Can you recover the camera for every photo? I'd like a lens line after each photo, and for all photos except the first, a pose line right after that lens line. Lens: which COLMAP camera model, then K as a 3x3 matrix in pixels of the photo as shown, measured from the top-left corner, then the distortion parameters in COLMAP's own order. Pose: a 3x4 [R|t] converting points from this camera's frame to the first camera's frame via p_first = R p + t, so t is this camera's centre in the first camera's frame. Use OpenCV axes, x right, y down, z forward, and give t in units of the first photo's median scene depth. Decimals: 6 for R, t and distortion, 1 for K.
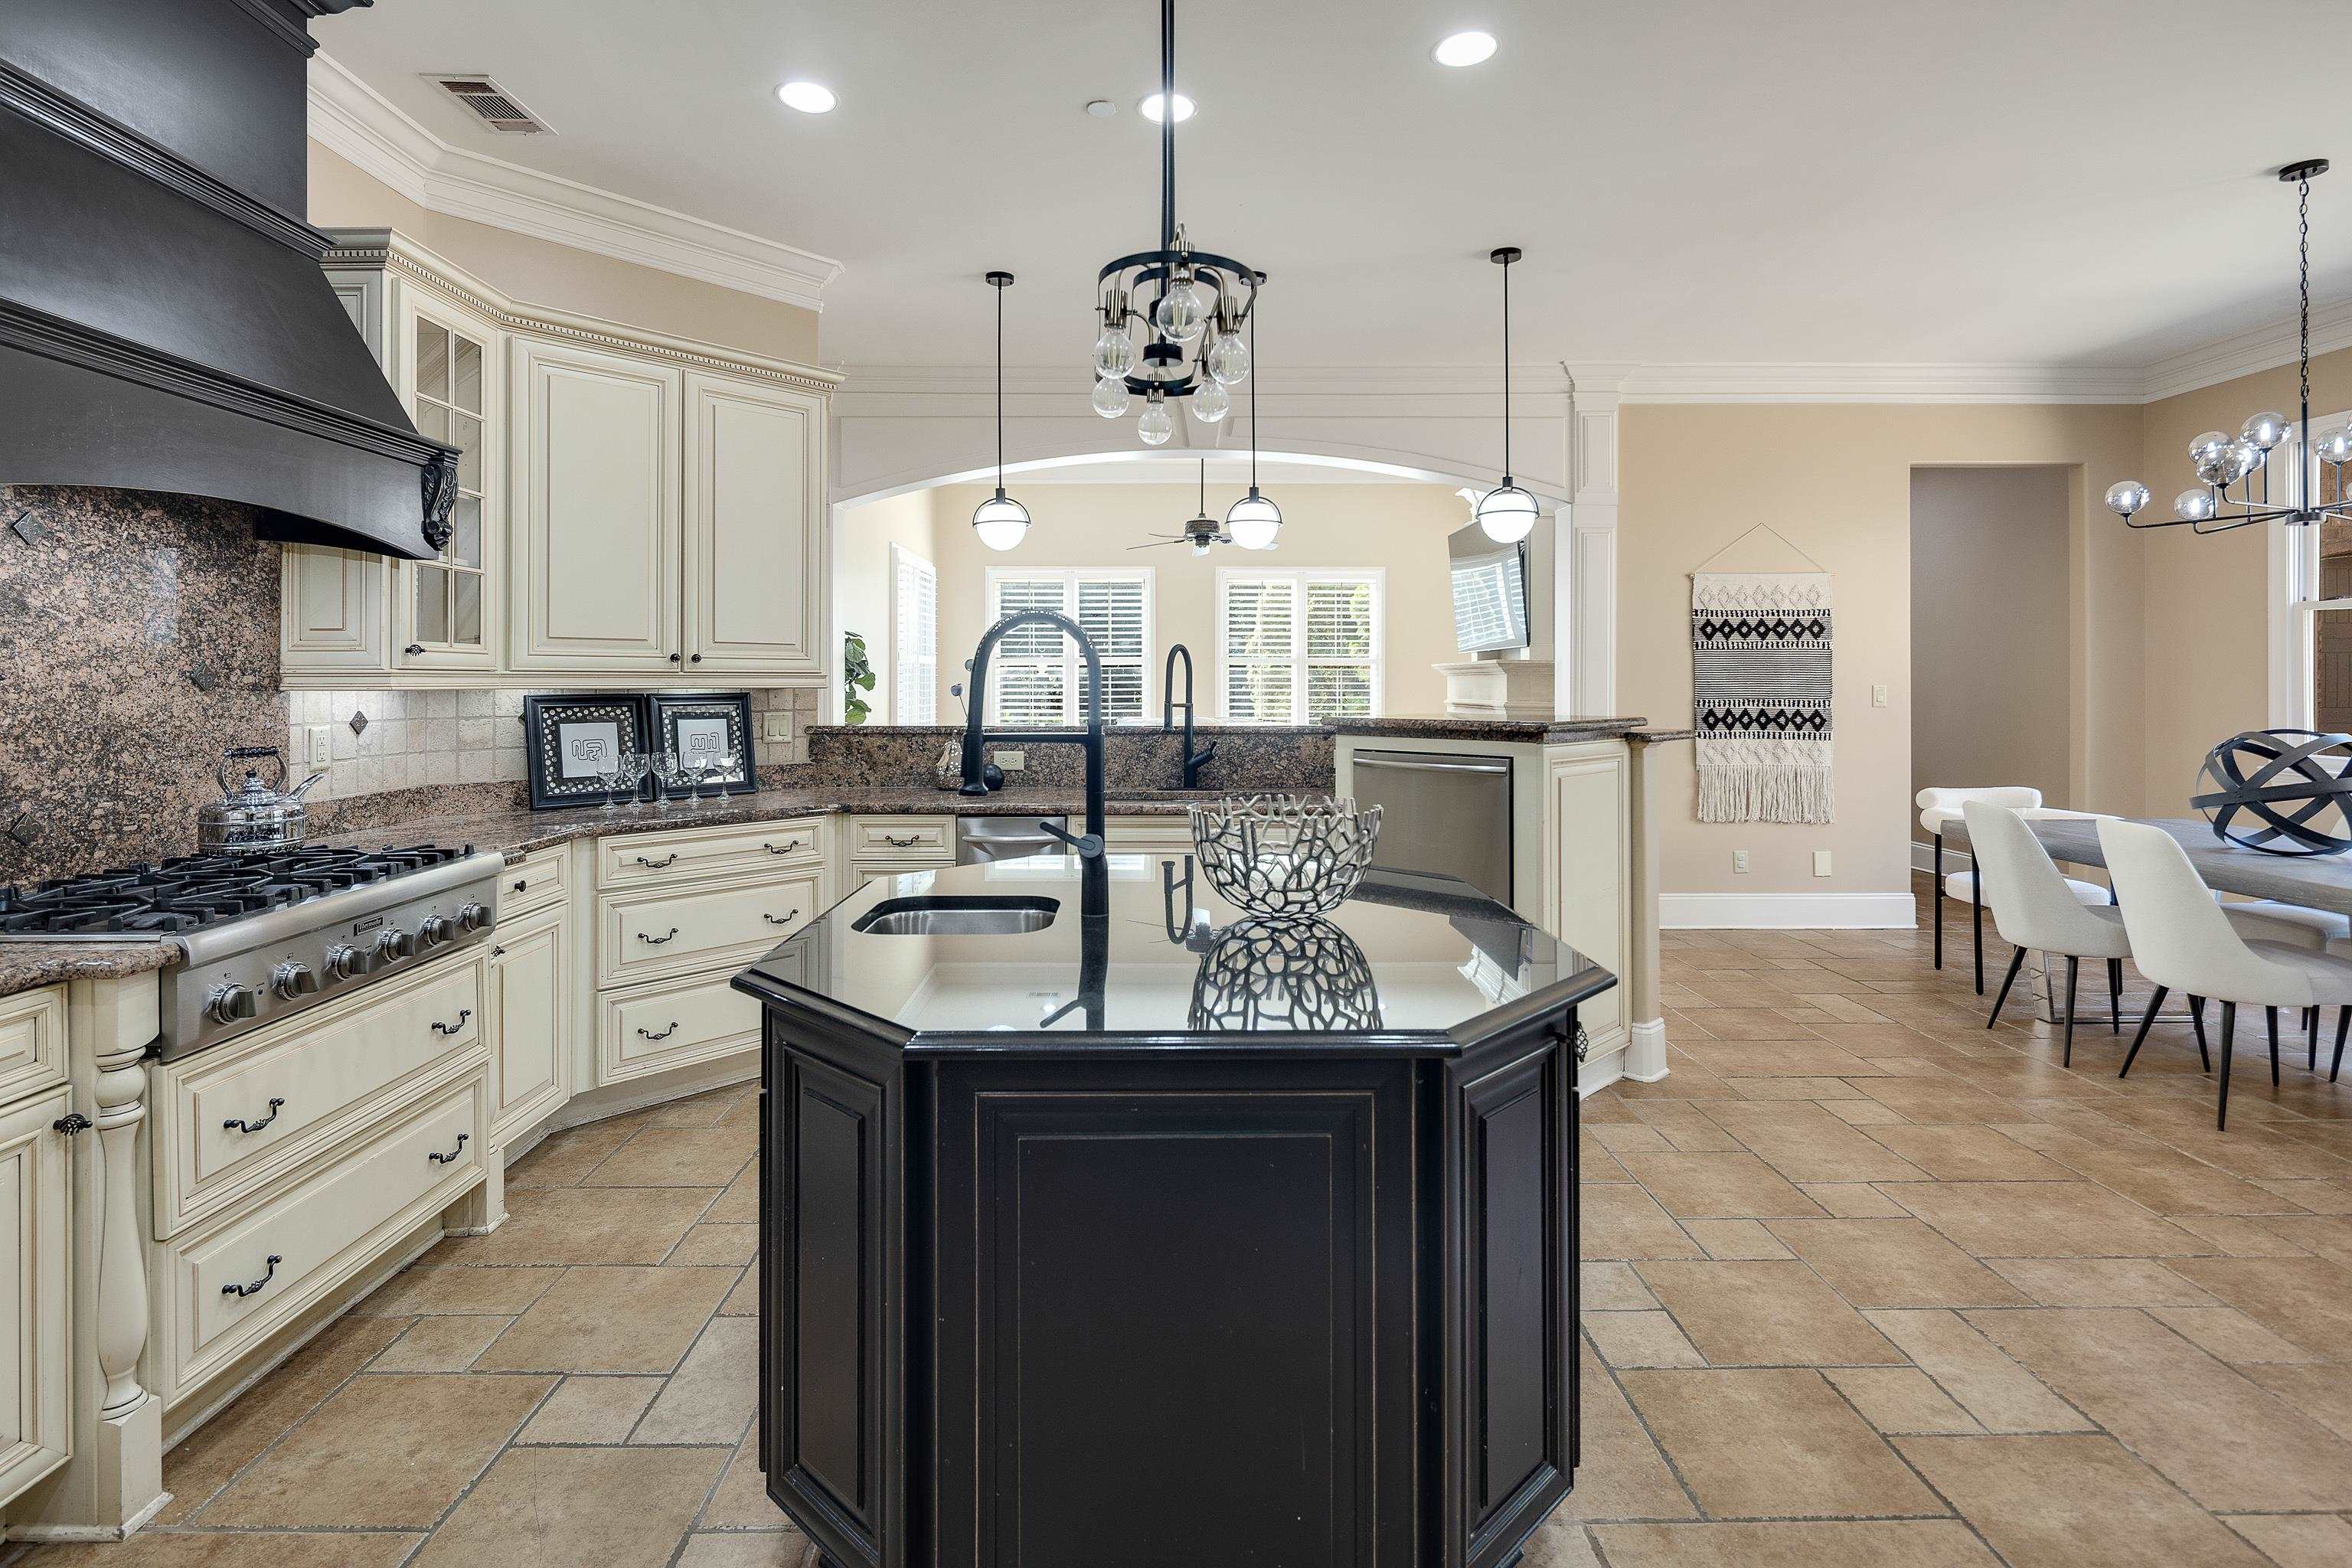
lens RADIAL K [[1141.8, 0, 1203.0], [0, 1141.8, 680.1], [0, 0, 1]] dist [0.001388, -0.001730]
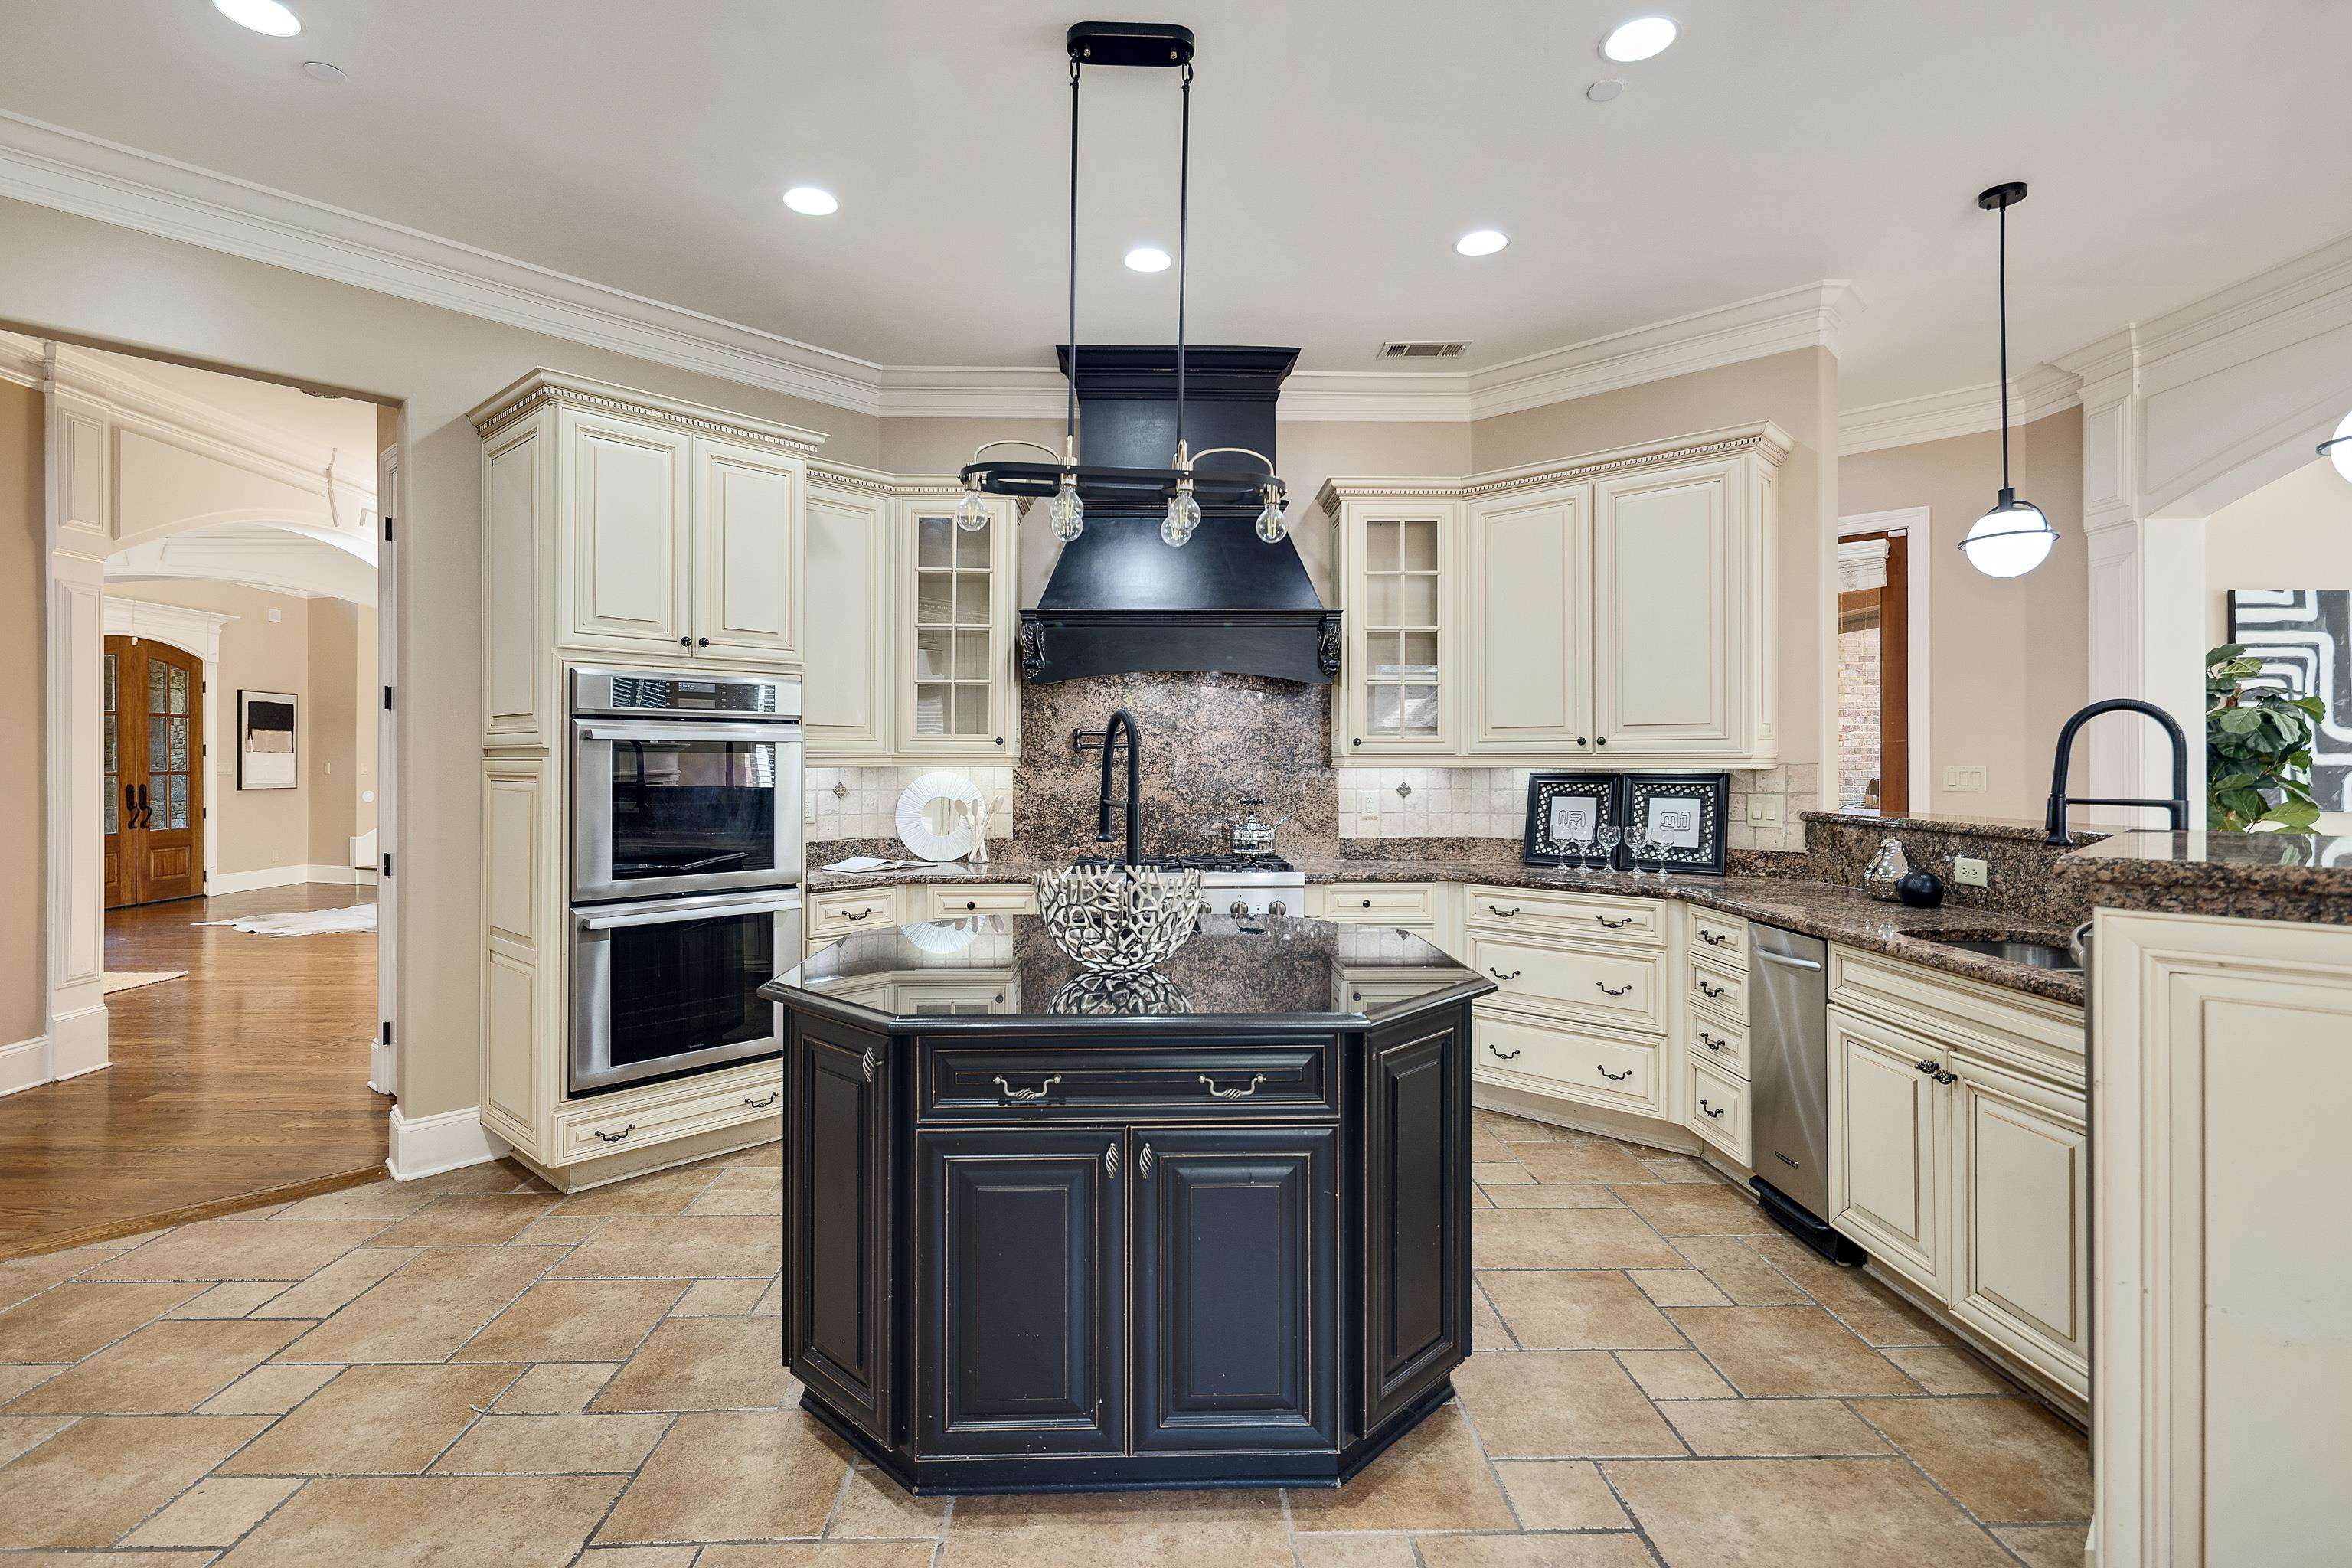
lens RADIAL K [[1141.8, 0, 1169.6], [0, 1141.8, 764.9], [0, 0, 1]] dist [0.001388, -0.001730]
pose [[-0.007735, 0.001190, -0.999969, 0.642875], [0.001382, 0.999998, 0.001180, 0.002052], [0.999969, -0.001373, -0.007736, 0.578361]]
